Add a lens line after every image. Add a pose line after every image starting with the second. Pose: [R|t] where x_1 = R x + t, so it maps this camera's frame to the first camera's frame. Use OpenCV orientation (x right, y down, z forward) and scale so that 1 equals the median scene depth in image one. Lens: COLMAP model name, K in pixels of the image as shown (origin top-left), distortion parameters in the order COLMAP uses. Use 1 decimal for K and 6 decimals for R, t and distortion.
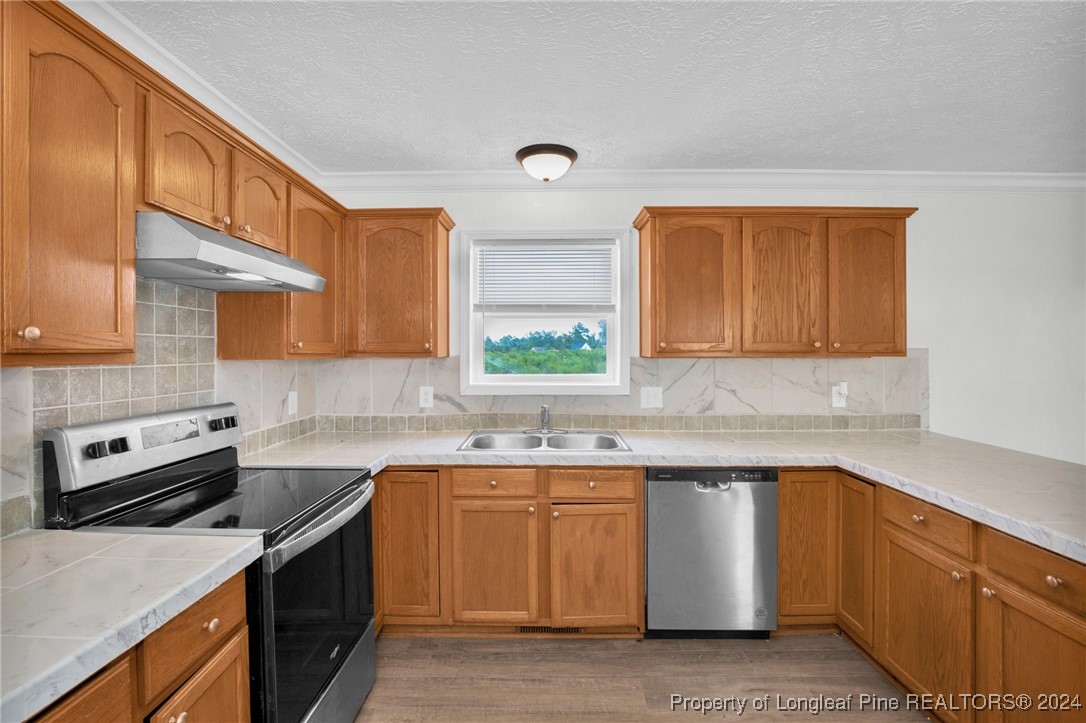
lens RADIAL K [[505.1, 0, 543.7], [0, 505.1, 352.5], [0, 0, 1]] dist [-0.017415, -0.000262]
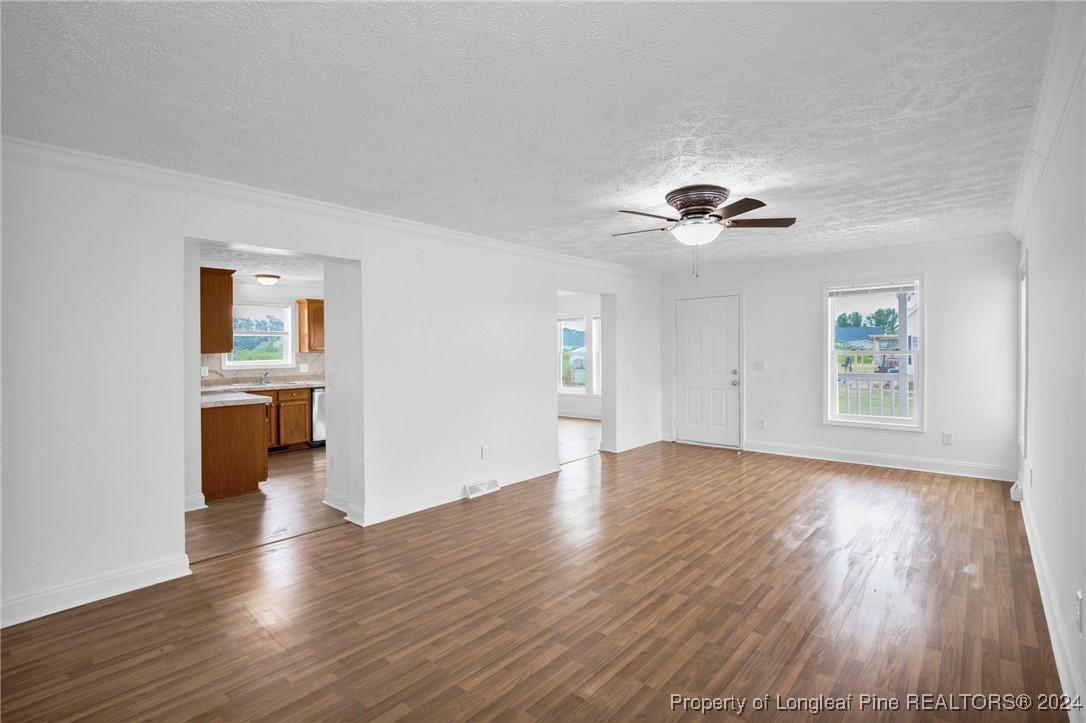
lens RADIAL K [[505.1, 0, 542.3], [0, 505.1, 352.2], [0, 0, 1]] dist [-0.017415, -0.000262]
pose [[0.660097, -0.009461, 0.751120, -0.921994], [0.019955, 0.999789, -0.004944, 0.043986], [-0.750915, 0.018252, 0.660147, -1.635049]]
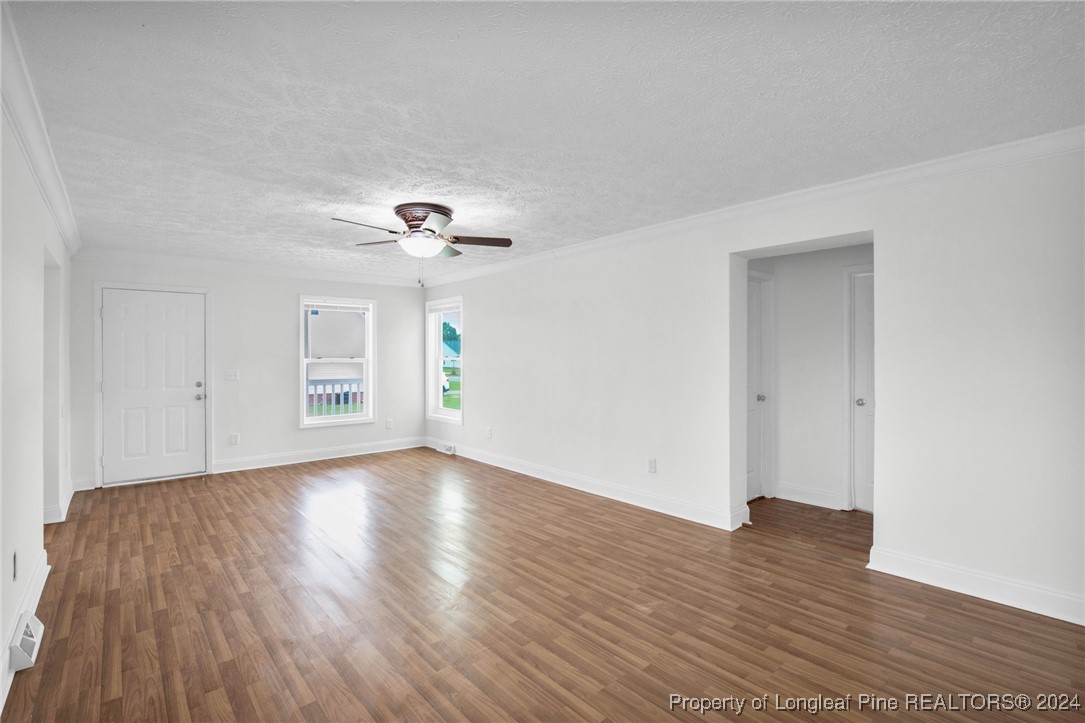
lens RADIAL K [[504.6, 0, 540.3], [0, 504.6, 358.7], [0, 0, 1]] dist [-0.017415, -0.000262]
pose [[-0.650638, -0.001438, 0.759387, -0.940413], [0.014824, 0.999784, 0.014594, 0.032302], [-0.759243, 0.020752, -0.650476, -0.513040]]
